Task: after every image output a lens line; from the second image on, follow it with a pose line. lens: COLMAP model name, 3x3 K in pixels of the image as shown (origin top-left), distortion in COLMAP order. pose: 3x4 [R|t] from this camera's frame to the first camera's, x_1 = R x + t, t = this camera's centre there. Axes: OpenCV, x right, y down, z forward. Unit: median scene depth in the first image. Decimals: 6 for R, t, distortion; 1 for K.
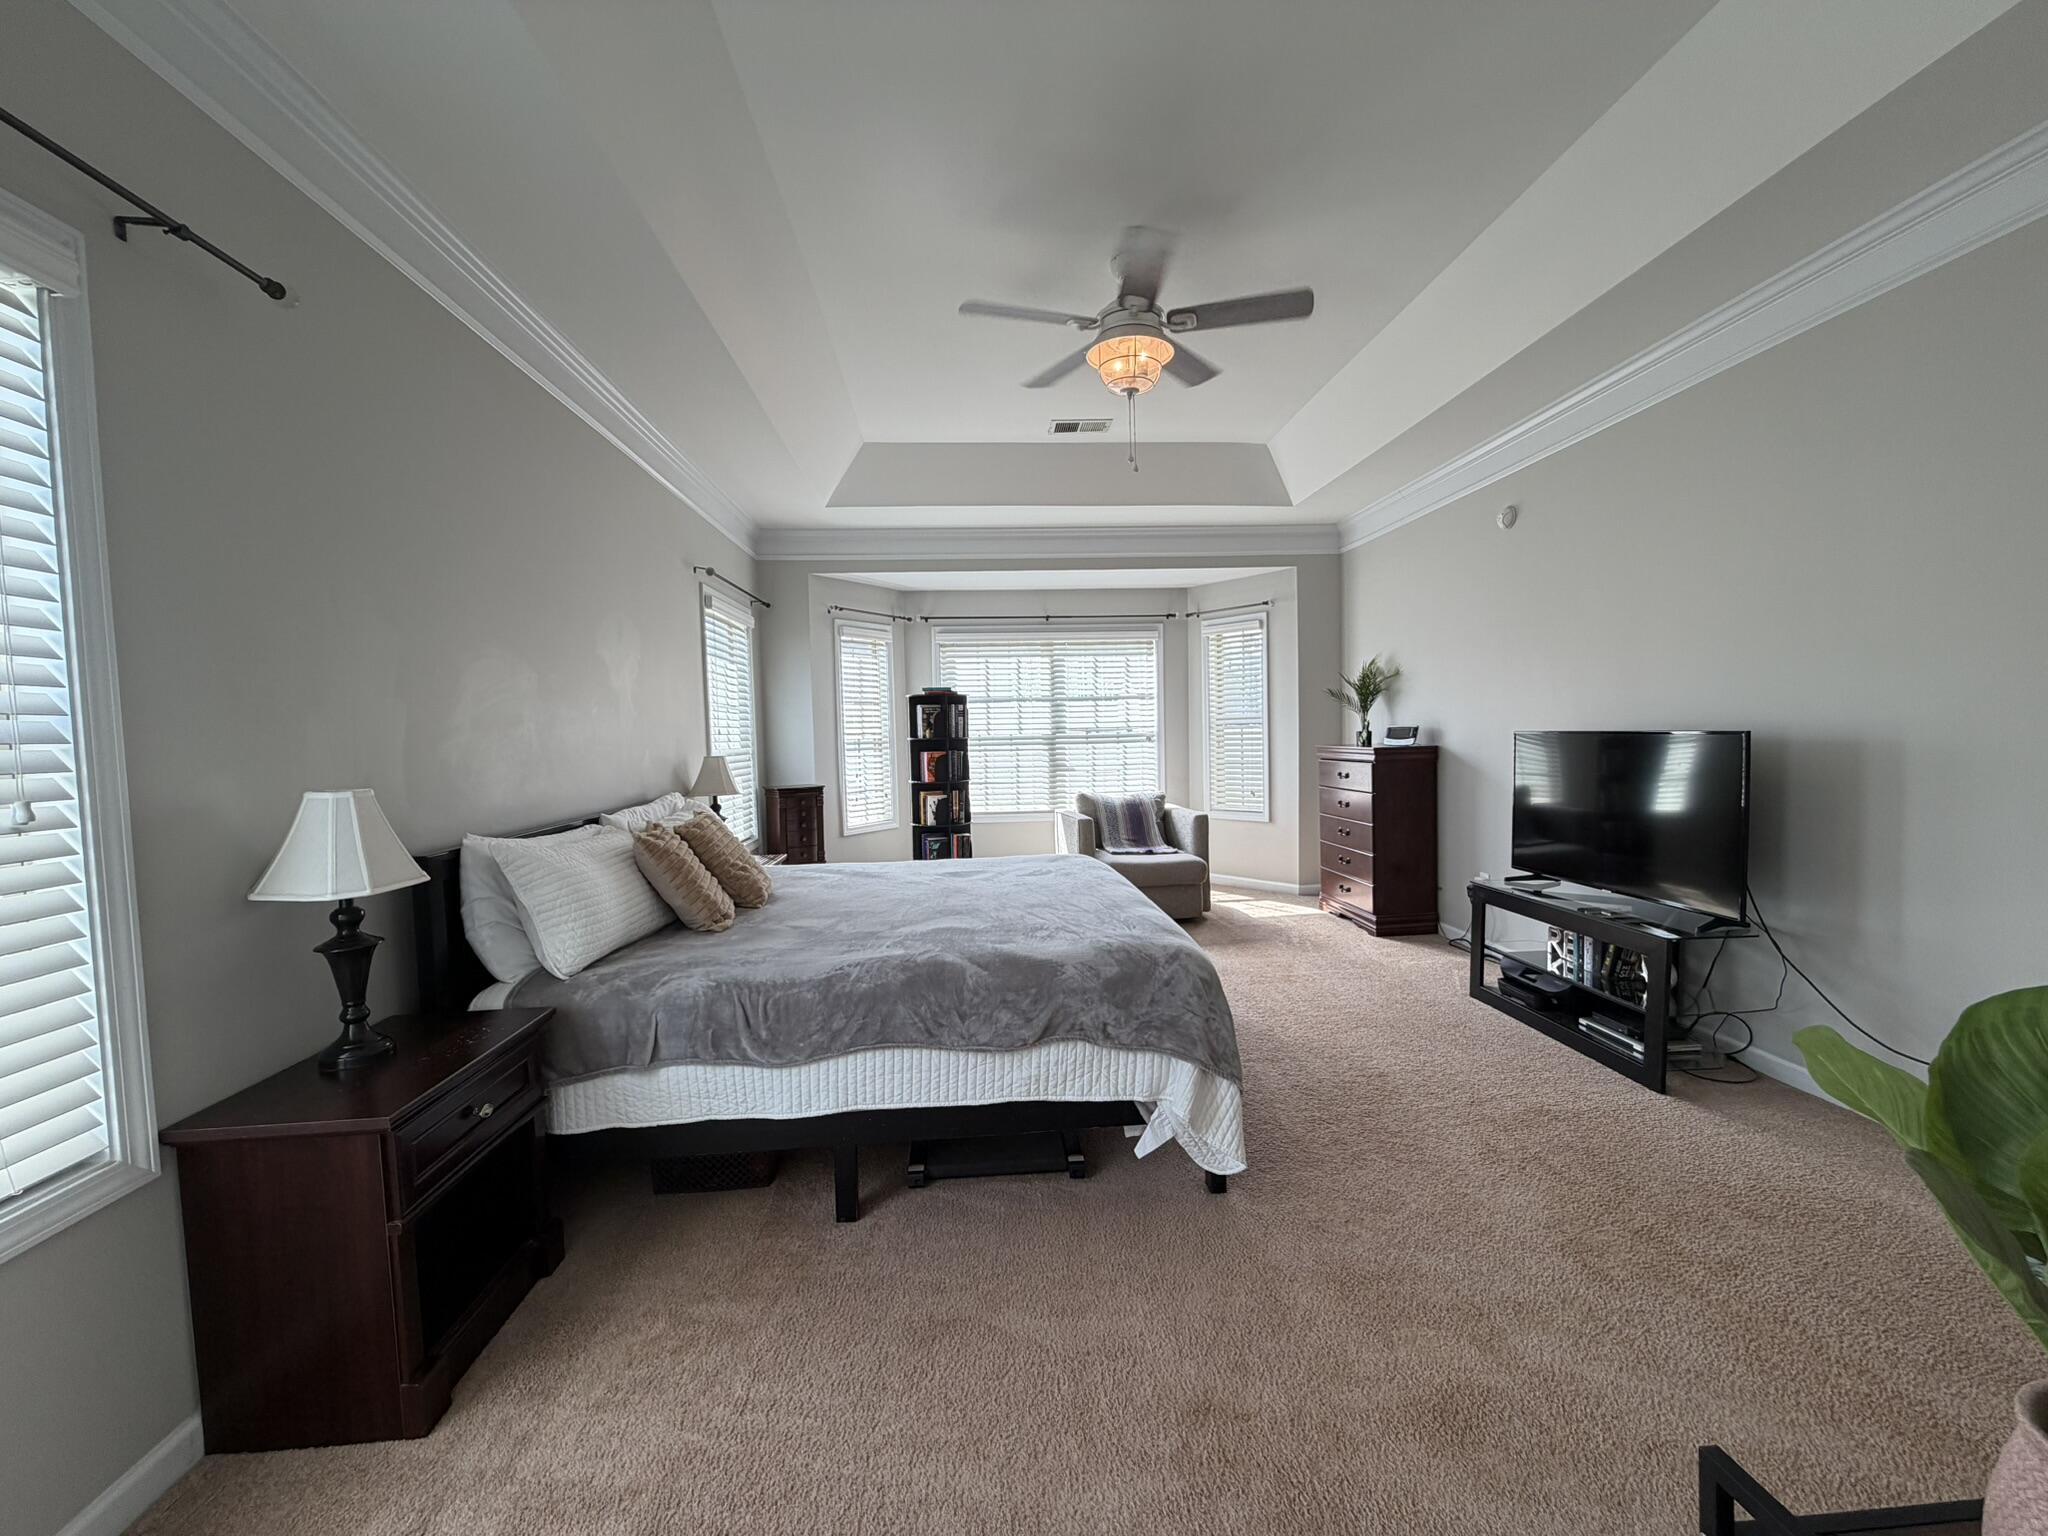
lens RADIAL K [[816.2, 0, 1024.0], [0, 816.2, 768.0], [0, 0, 1]] dist [0.001575, 0.000148]
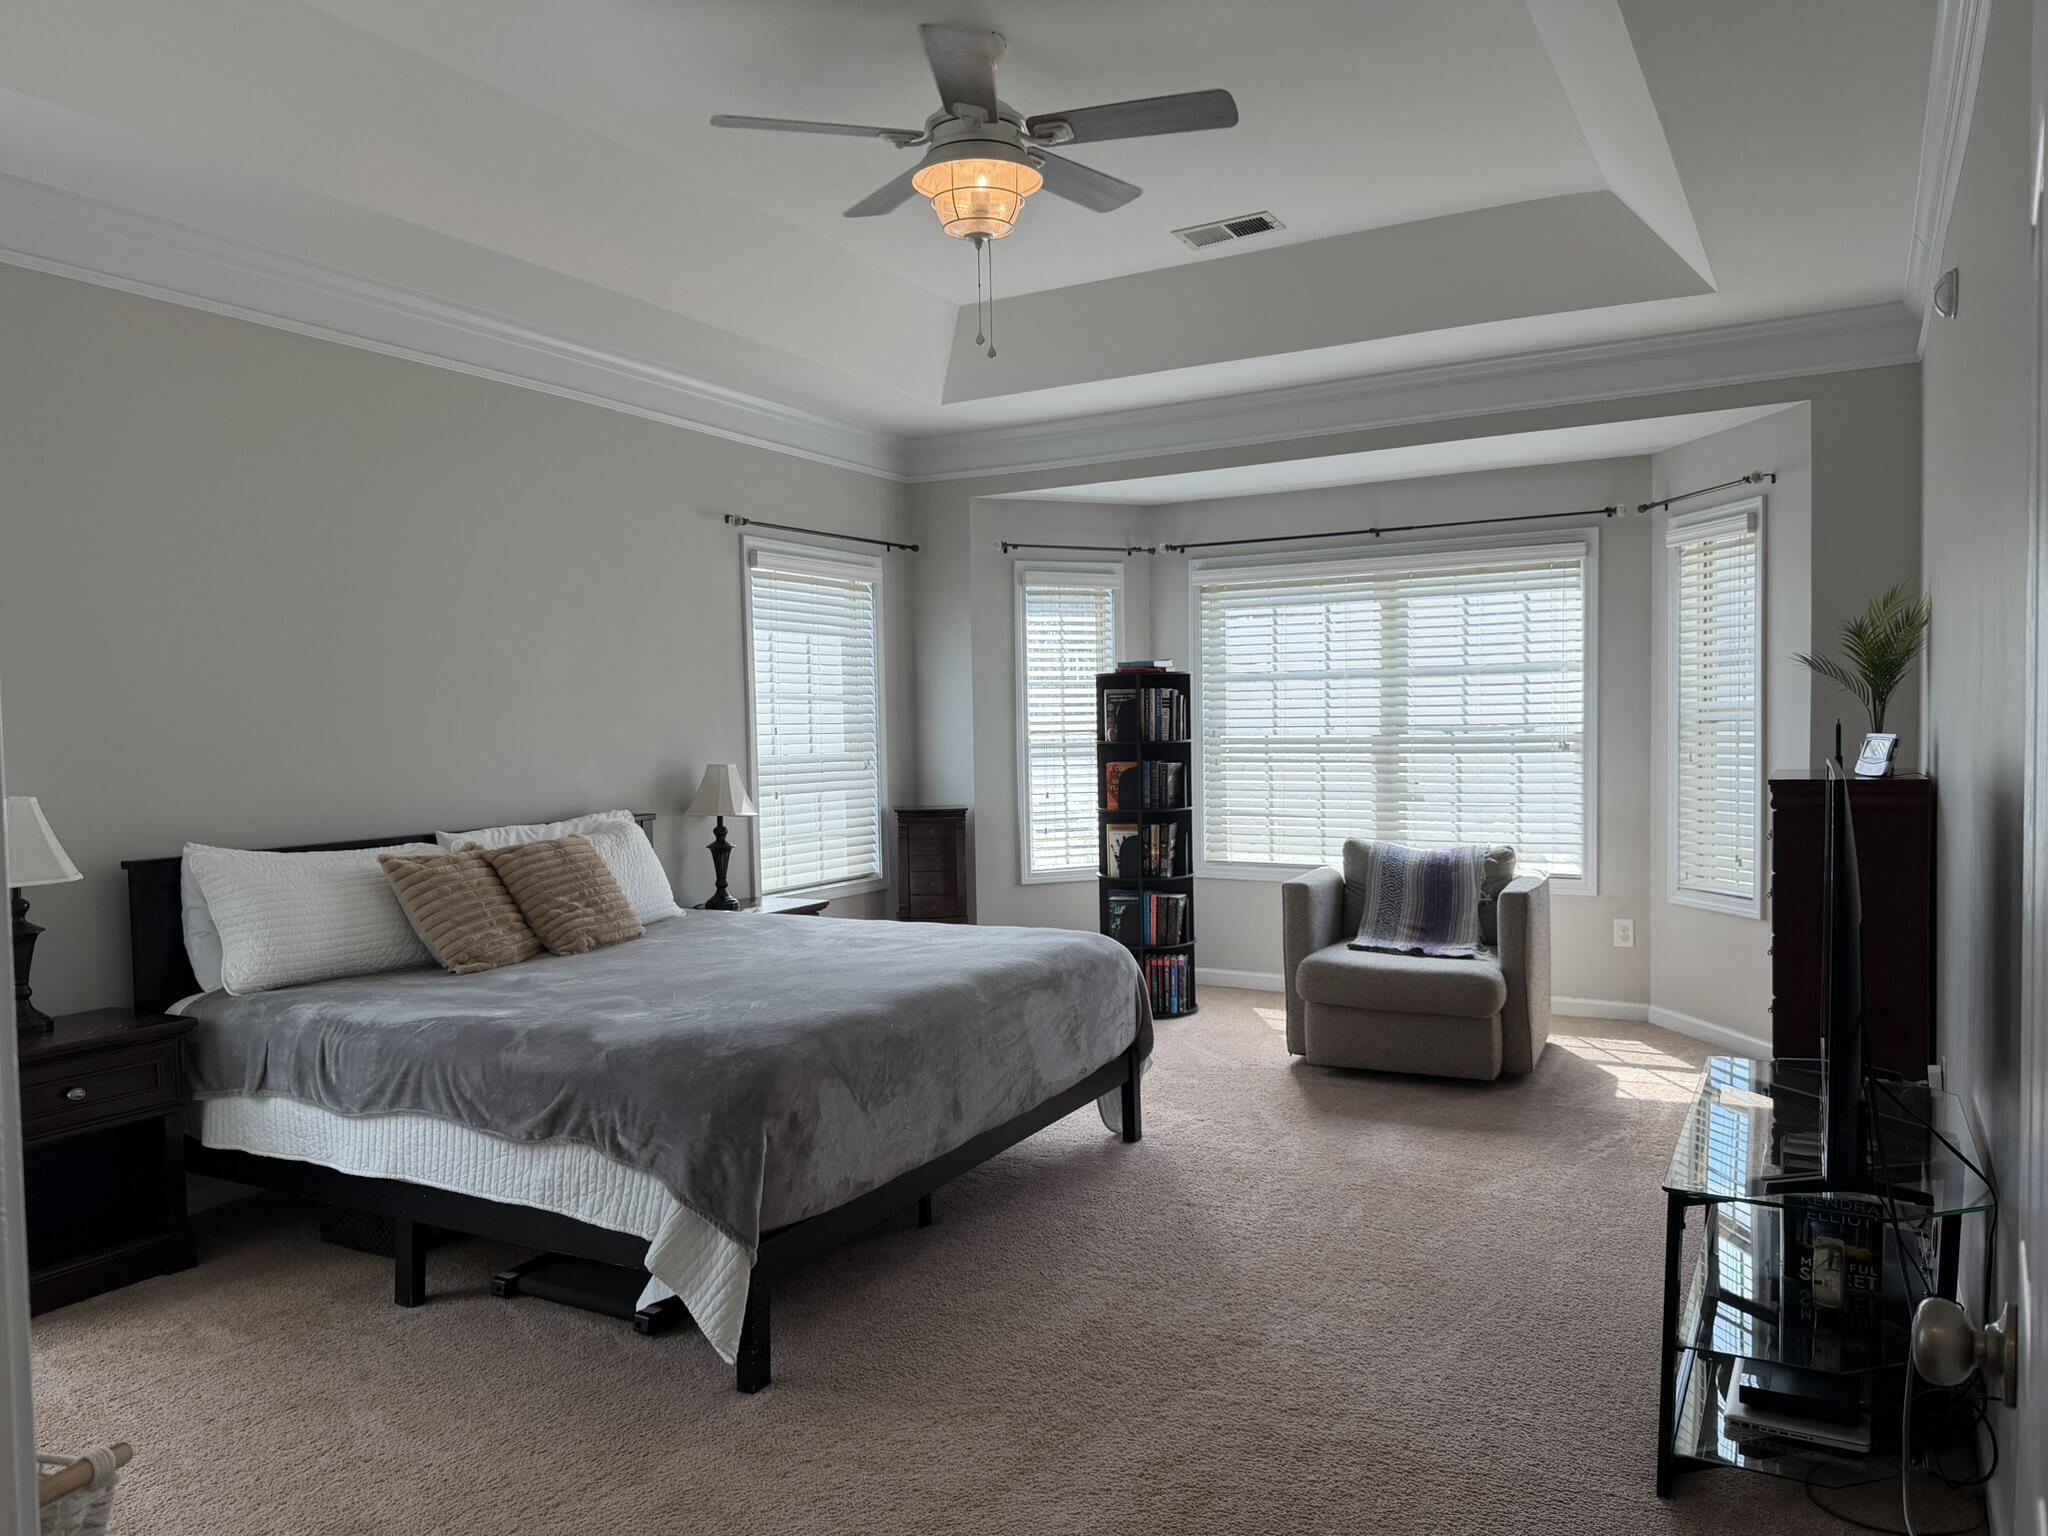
lens RADIAL K [[1442.3, 0, 1032.8], [0, 1442.3, 775.2], [0, 0, 1]] dist [0.081687, -0.130222]
pose [[0.835424, 0.030171, -0.548777, 0.474138], [-0.028372, 0.999528, 0.011760, -0.022139], [0.548873, 0.005745, 0.835886, 0.019962]]
